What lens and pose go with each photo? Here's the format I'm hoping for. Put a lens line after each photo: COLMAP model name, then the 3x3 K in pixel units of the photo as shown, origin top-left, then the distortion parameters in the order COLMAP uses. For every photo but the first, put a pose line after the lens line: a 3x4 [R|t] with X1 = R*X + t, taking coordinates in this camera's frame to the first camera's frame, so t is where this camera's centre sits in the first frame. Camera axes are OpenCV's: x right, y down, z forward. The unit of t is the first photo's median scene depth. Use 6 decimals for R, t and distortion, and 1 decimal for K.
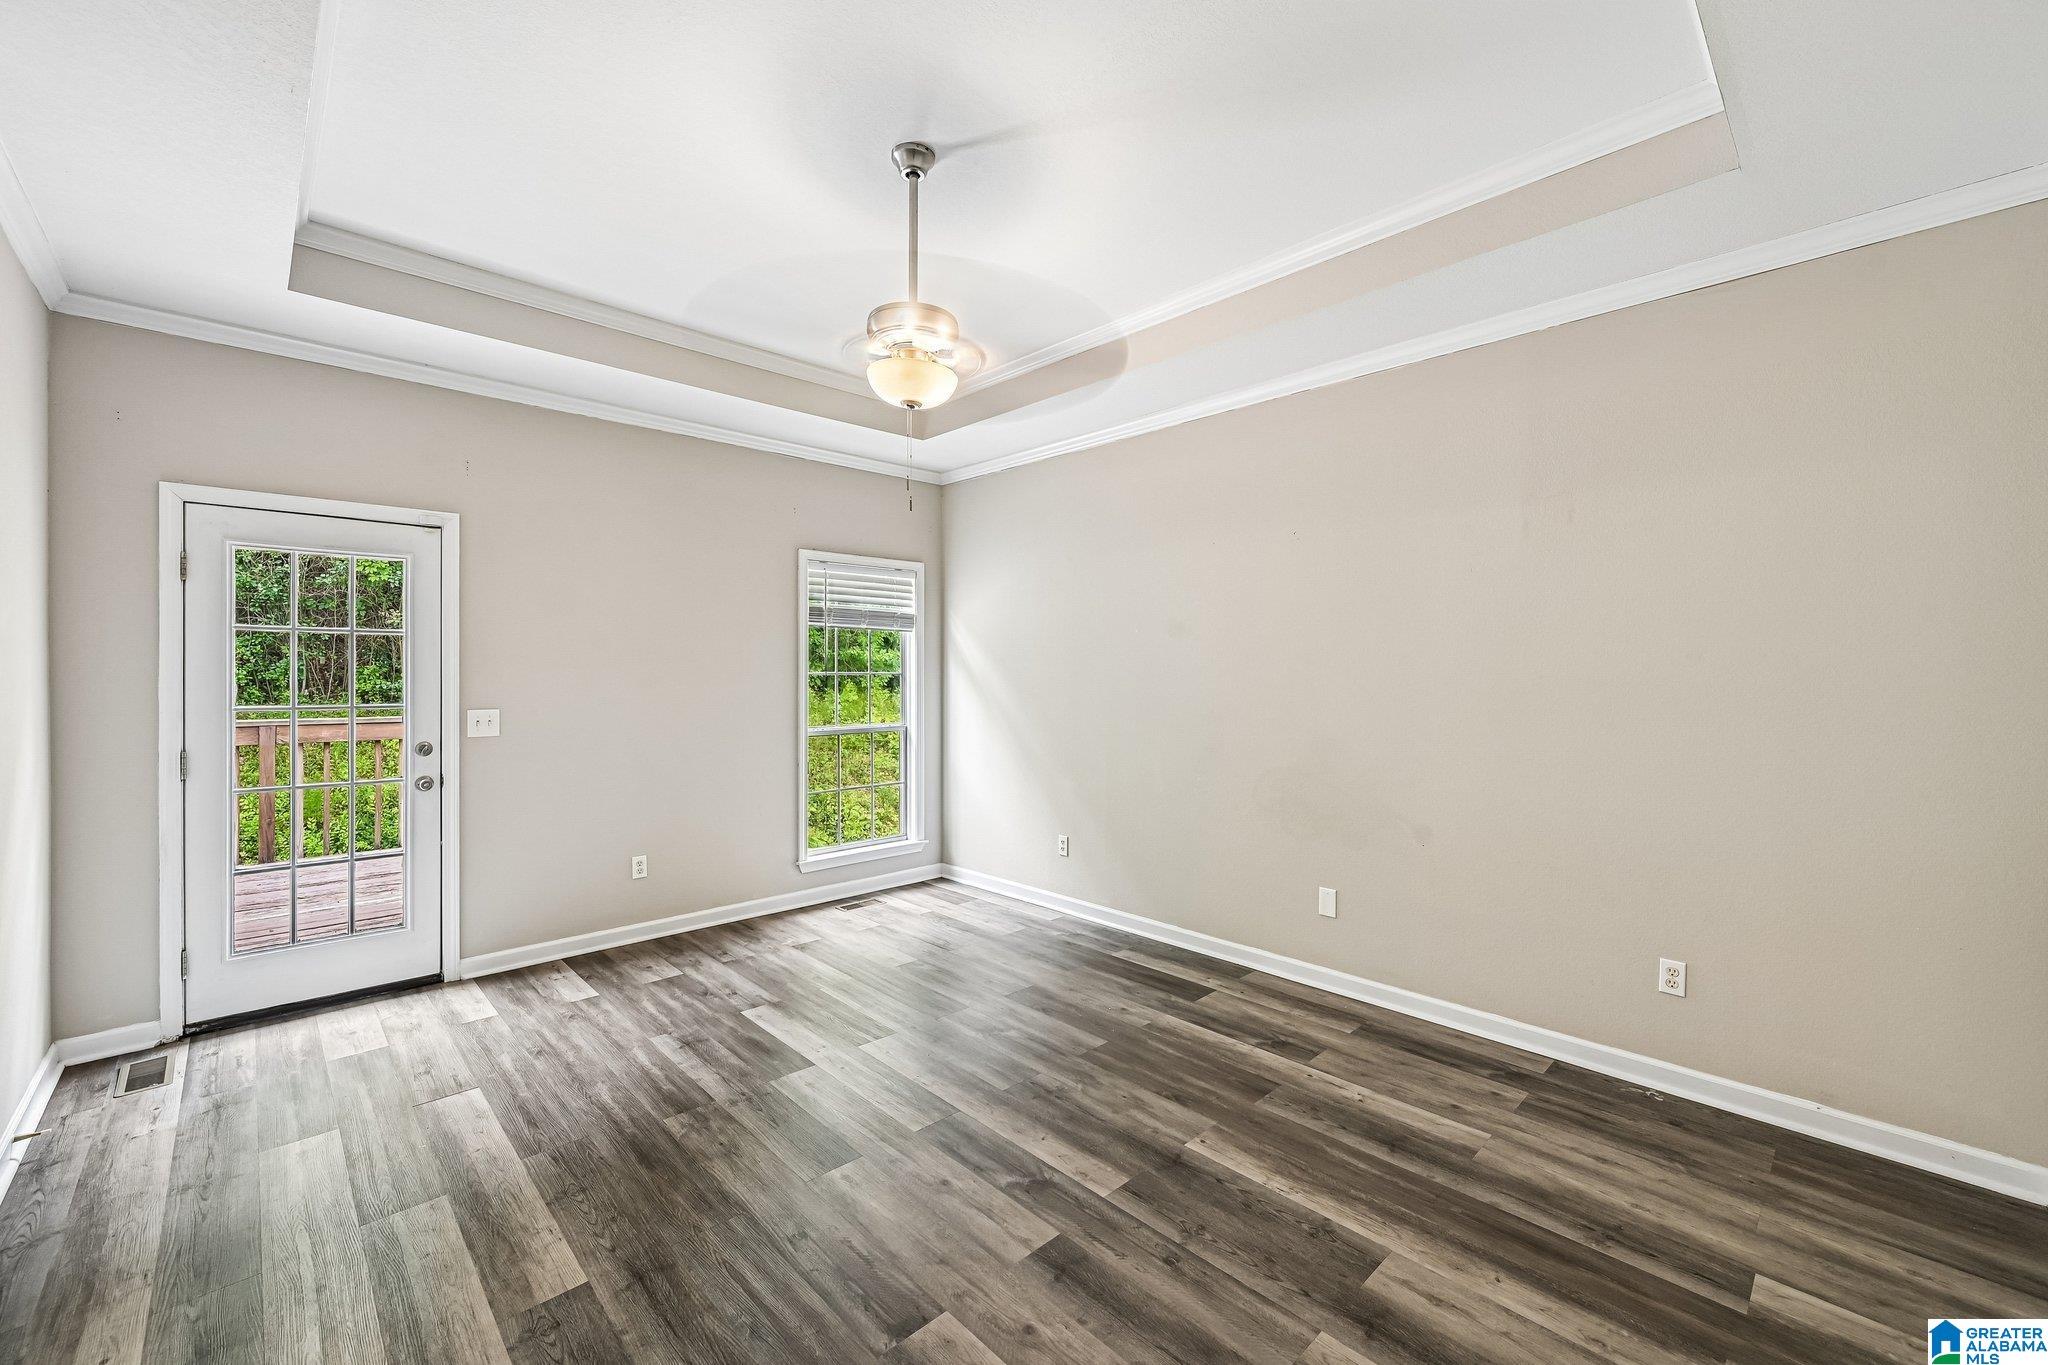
lens RADIAL K [[824.6, 0, 1025.3], [0, 824.6, 675.7], [0, 0, 1]] dist [-0.000894, -0.000066]
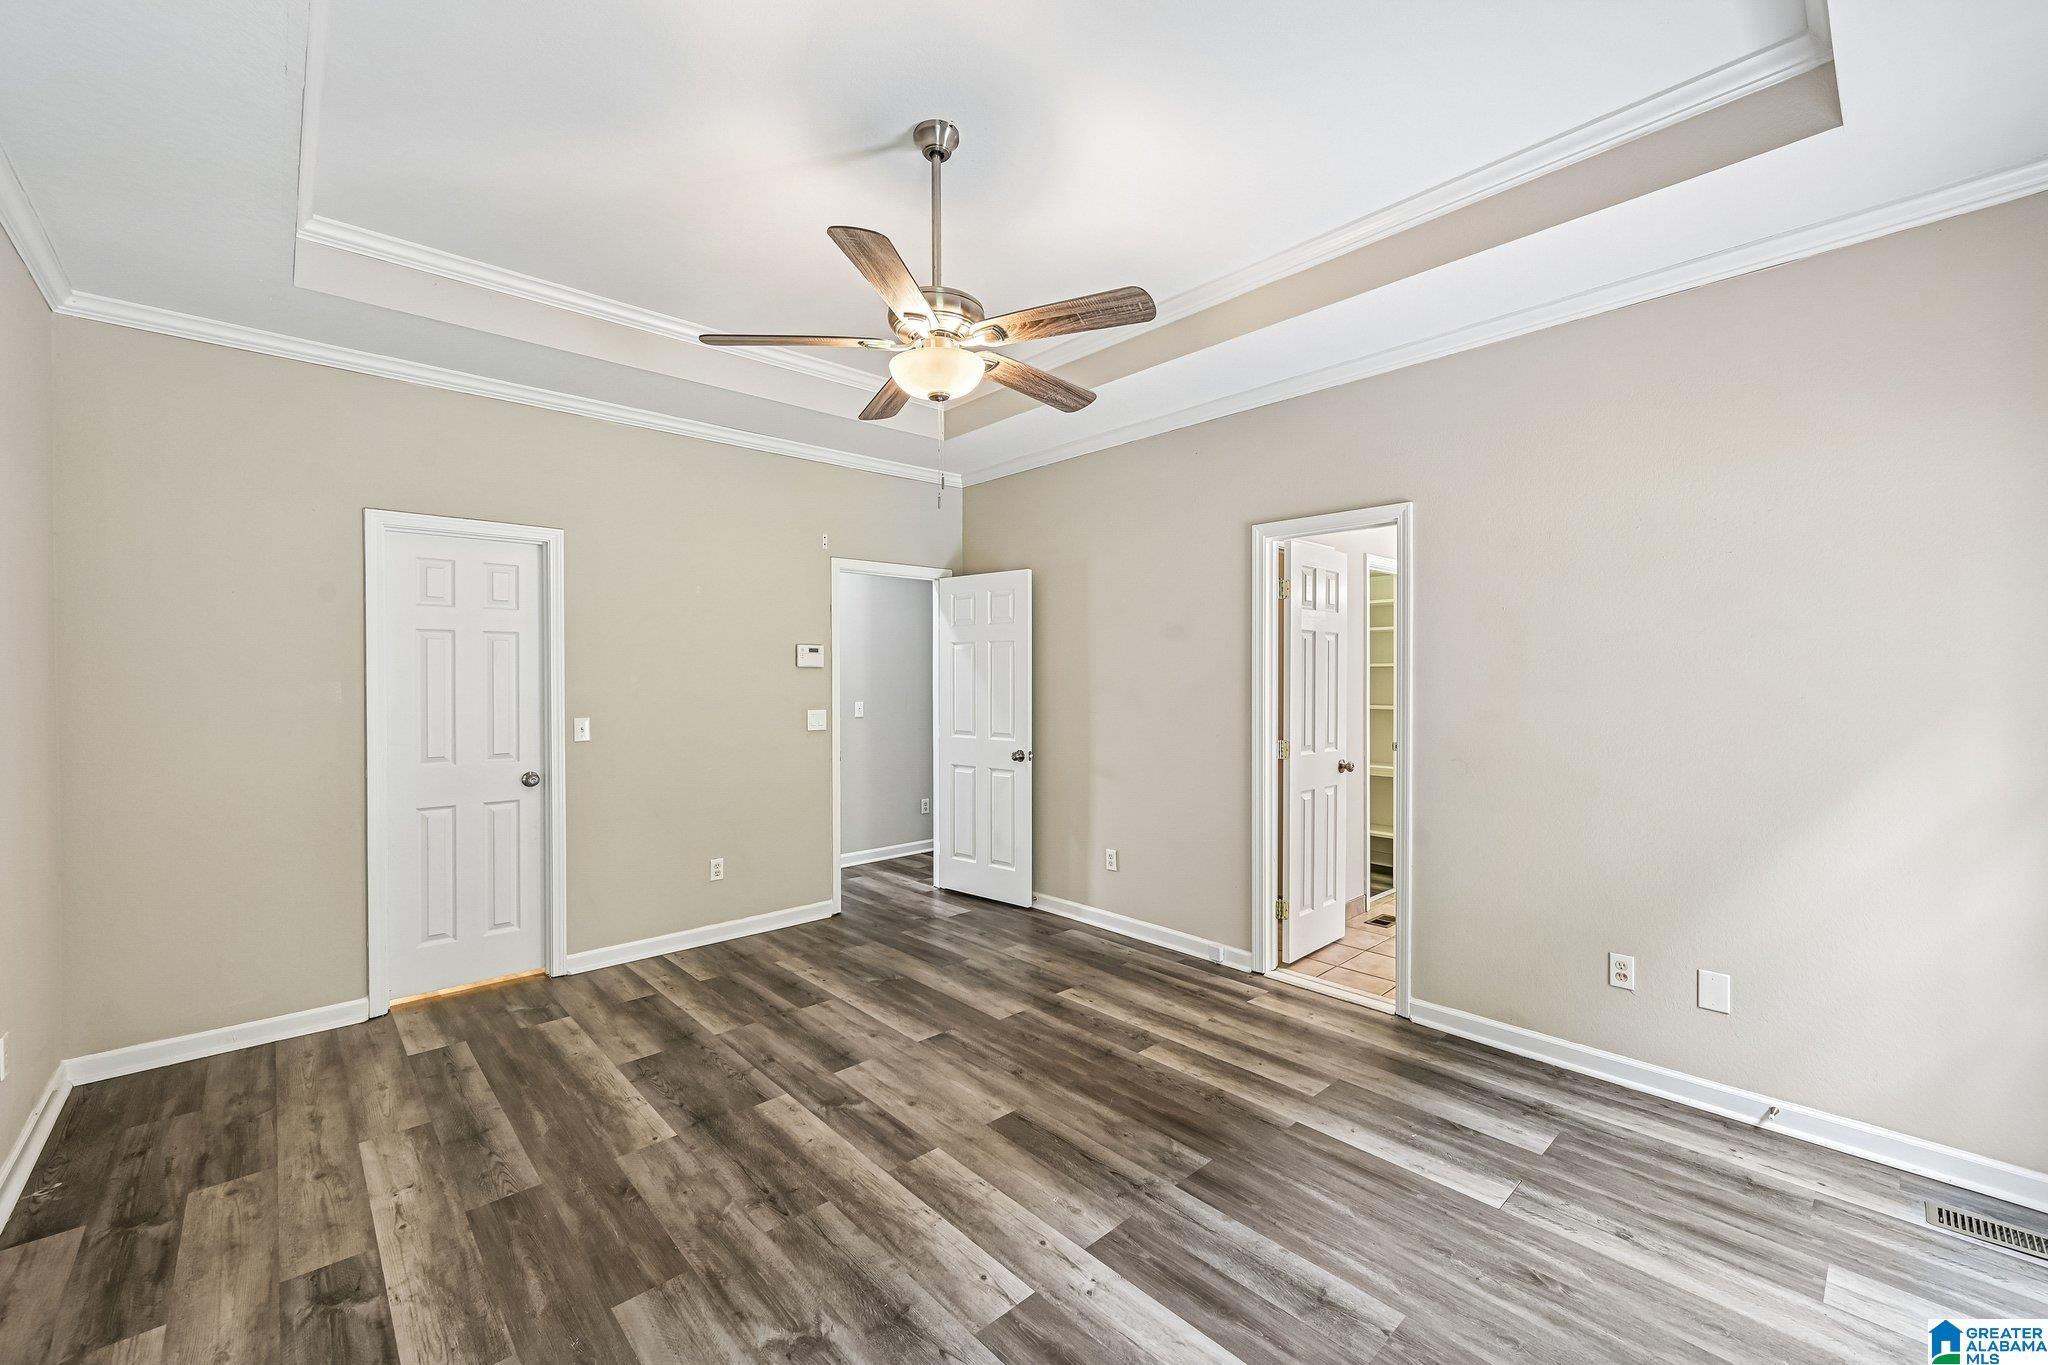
lens RADIAL K [[824.6, 0, 1023.4], [0, 824.6, 680.7], [0, 0, 1]] dist [-0.000894, -0.000066]
pose [[-0.999860, 0.001831, 0.016629, -0.262812], [0.001996, 0.999949, 0.009908, -0.008816], [-0.016610, 0.009939, -0.999813, 2.051225]]
